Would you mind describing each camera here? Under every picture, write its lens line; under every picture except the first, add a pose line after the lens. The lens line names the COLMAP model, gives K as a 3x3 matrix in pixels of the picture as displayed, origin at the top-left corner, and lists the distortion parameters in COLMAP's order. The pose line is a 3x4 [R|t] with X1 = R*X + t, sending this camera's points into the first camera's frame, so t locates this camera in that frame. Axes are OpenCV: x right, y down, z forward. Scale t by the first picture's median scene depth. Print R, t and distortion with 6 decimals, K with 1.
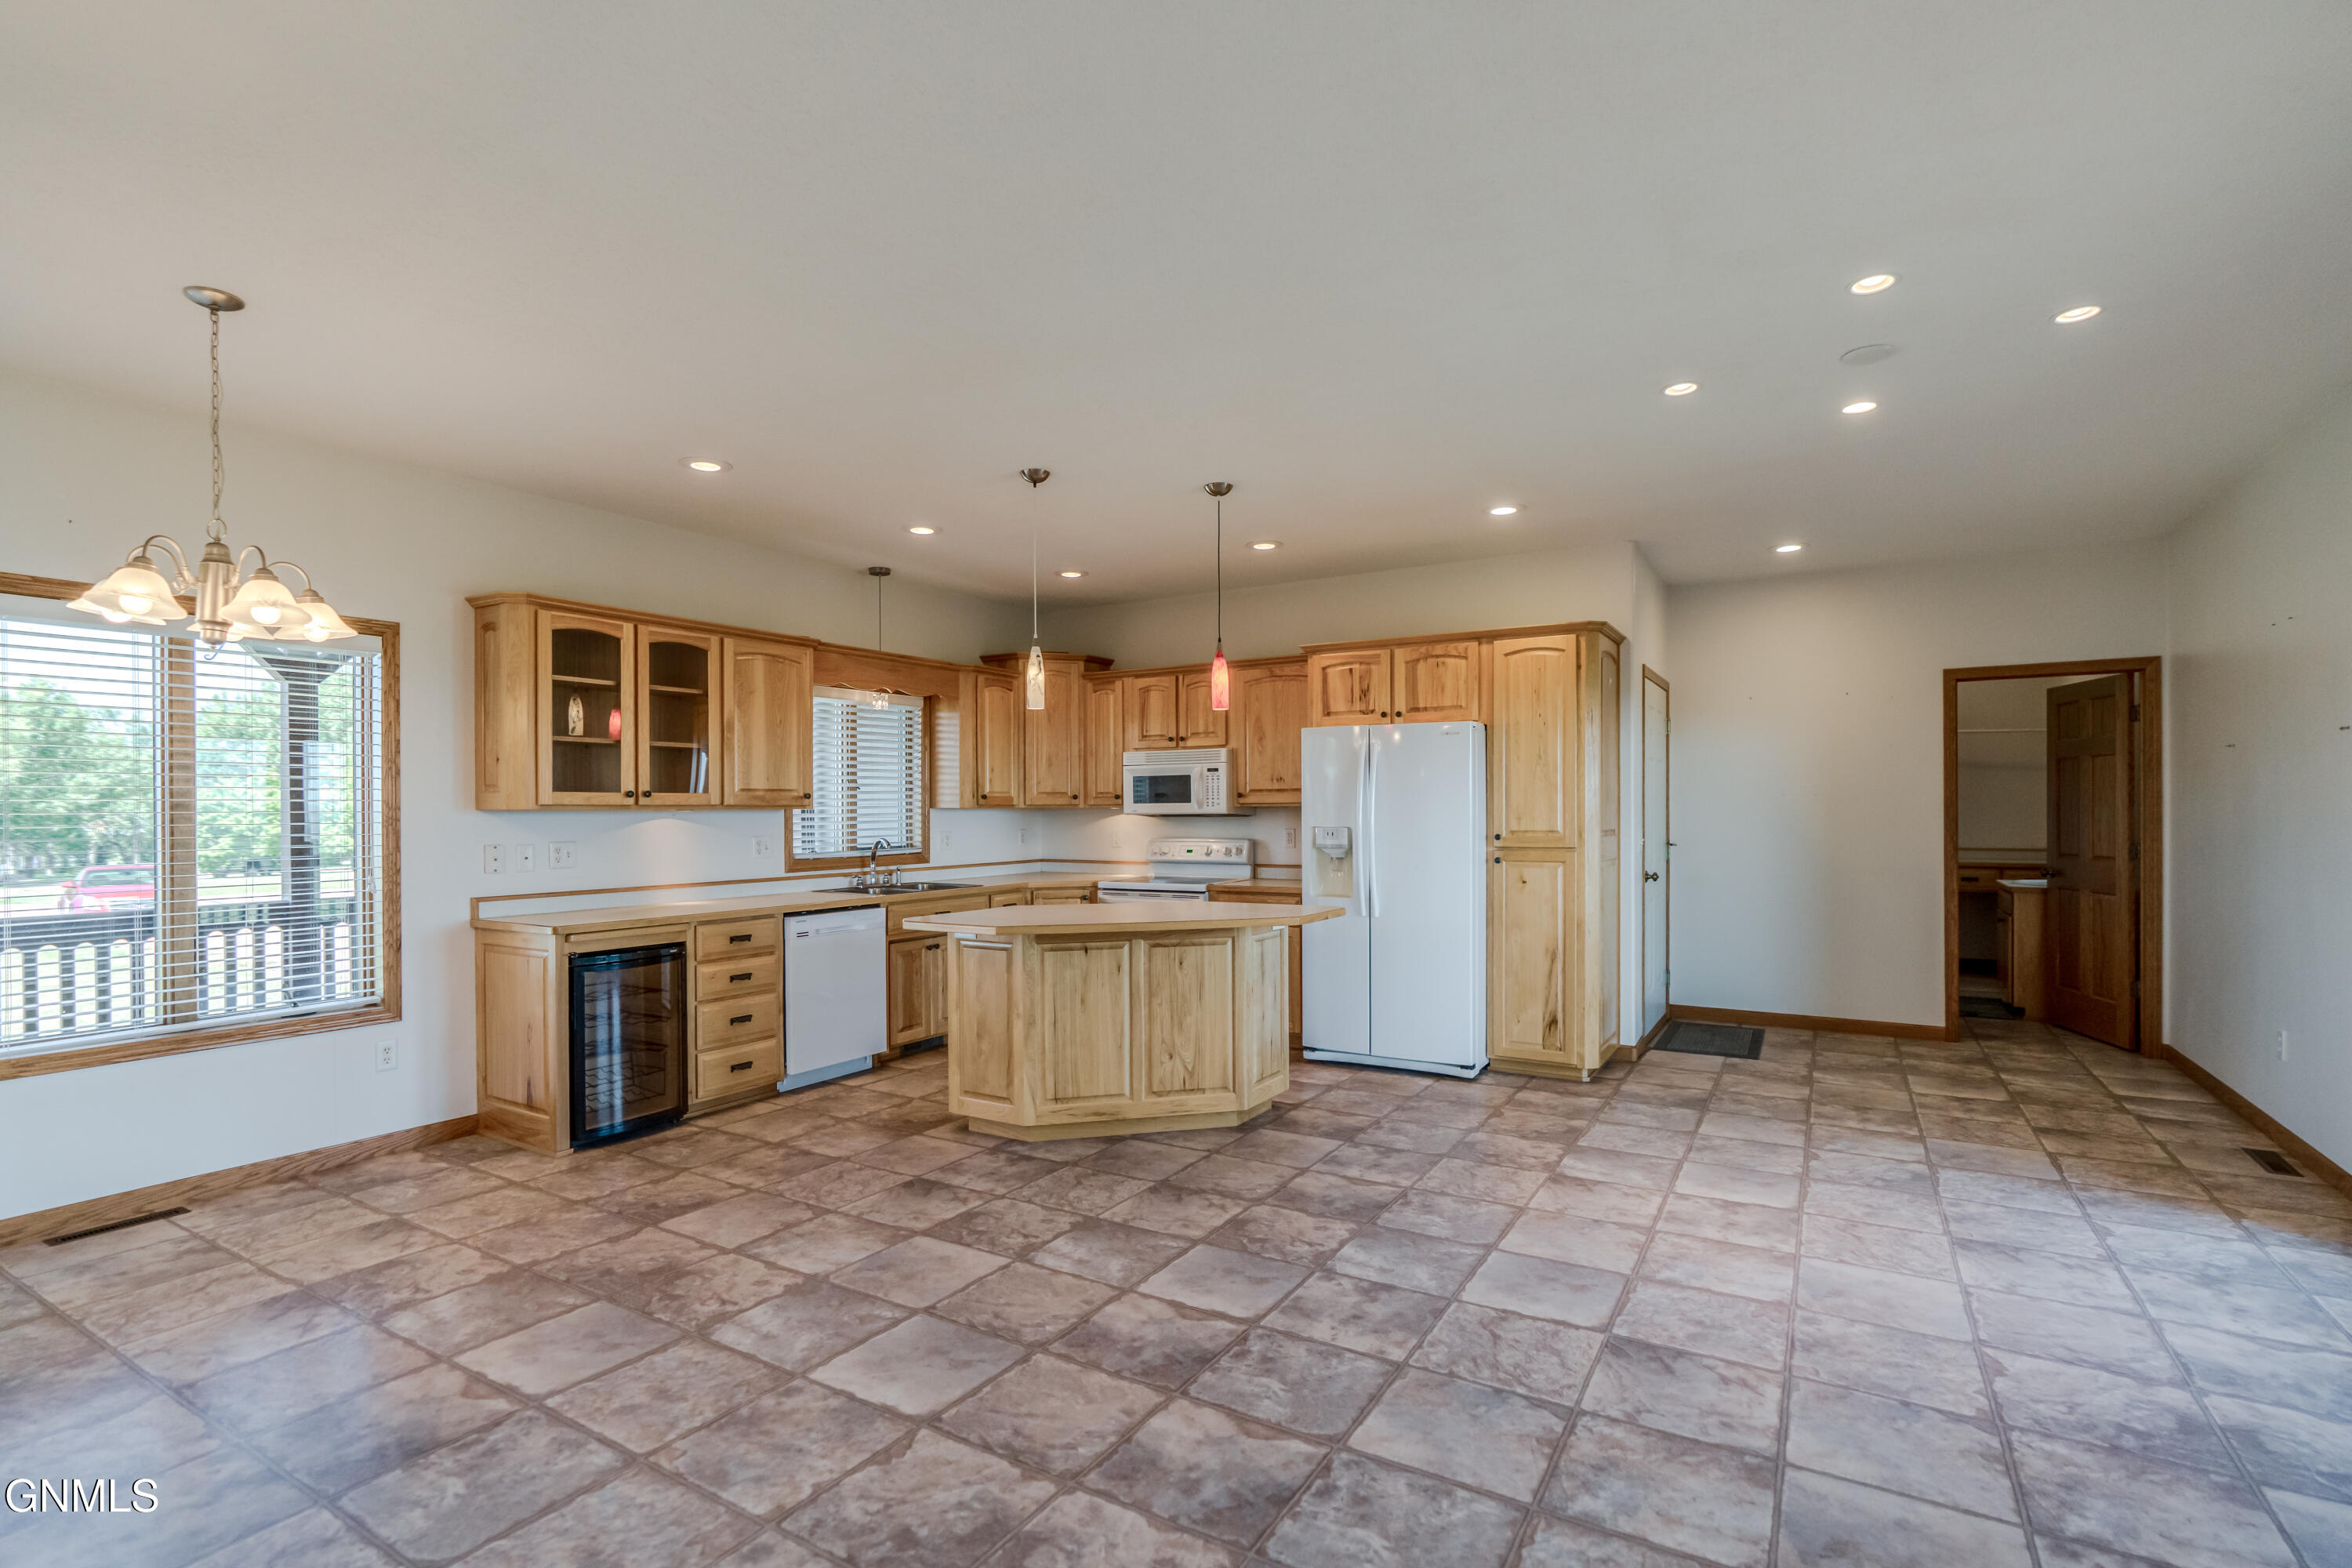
lens RADIAL K [[1093.7, 0, 1186.7], [0, 1093.7, 818.1], [0, 0, 1]] dist [-0.009191, 0.003380]
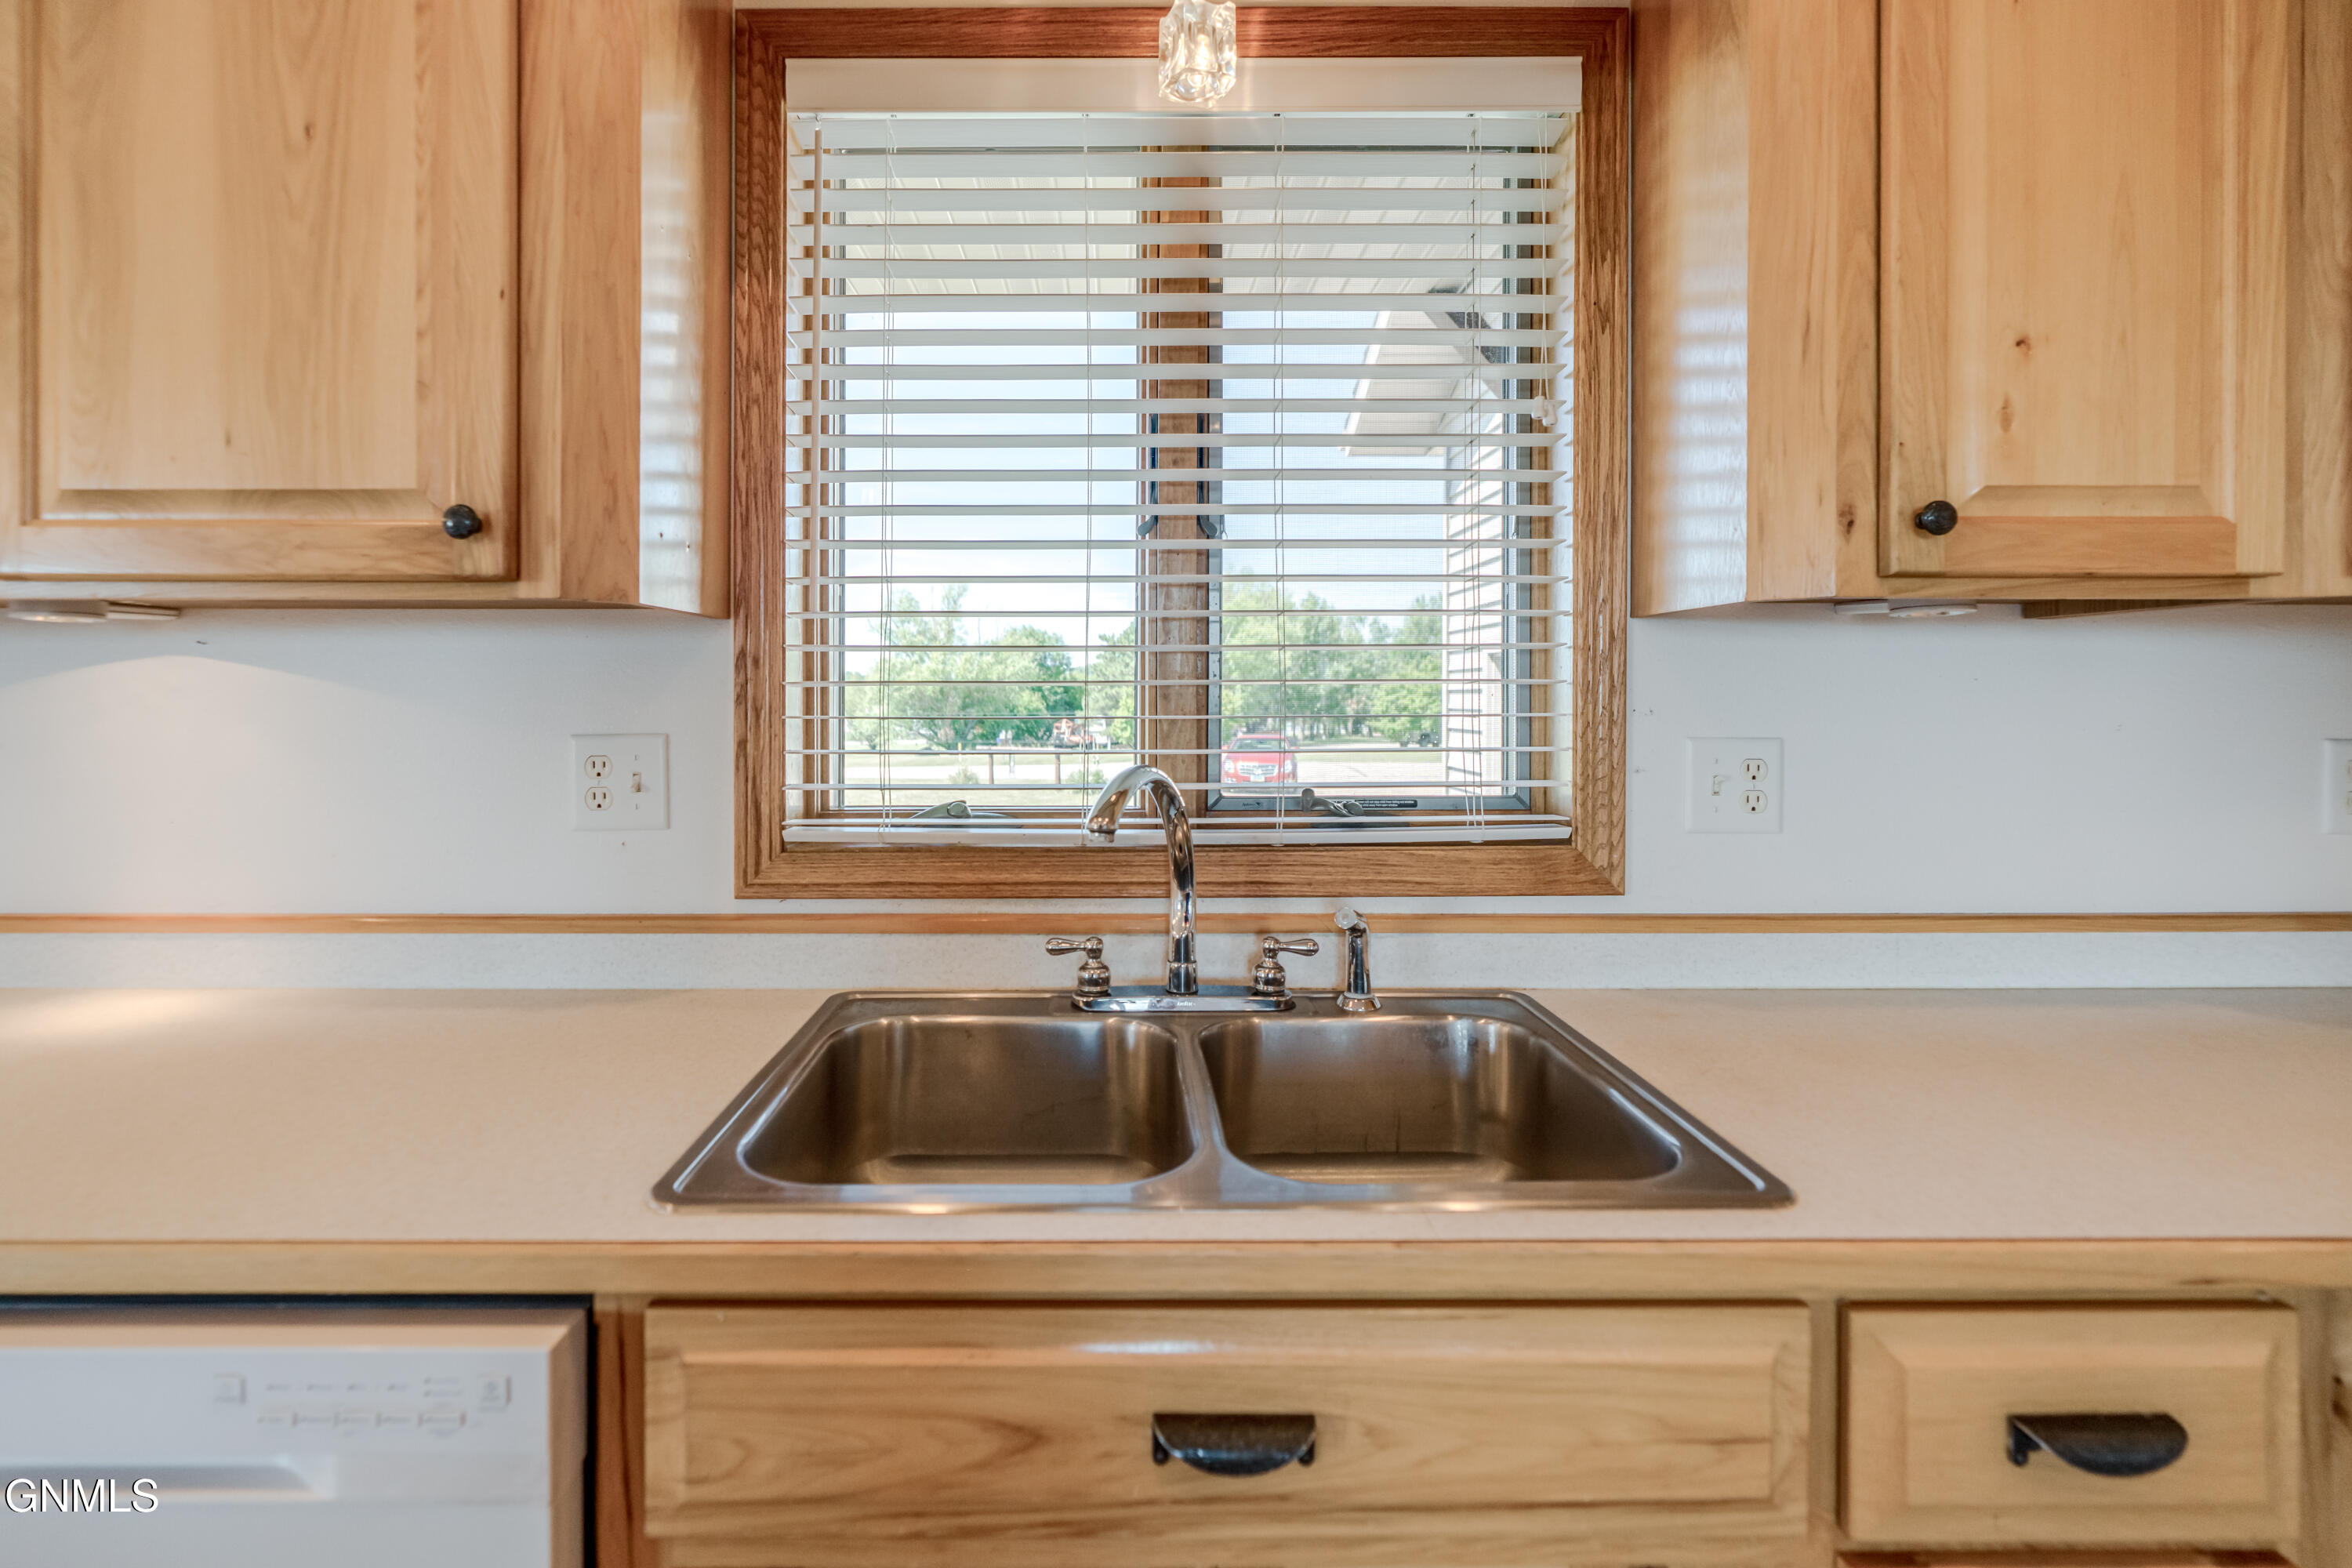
lens RADIAL K [[1093.7, 0, 1120.9], [0, 1093.7, 701.5], [0, 0, 1]] dist [-0.009191, 0.003380]
pose [[0.517290, 0.010161, -0.855750, -0.151684], [-0.010948, 0.999926, 0.005255, 0.007506], [0.855740, 0.006650, 0.517363, 1.097390]]
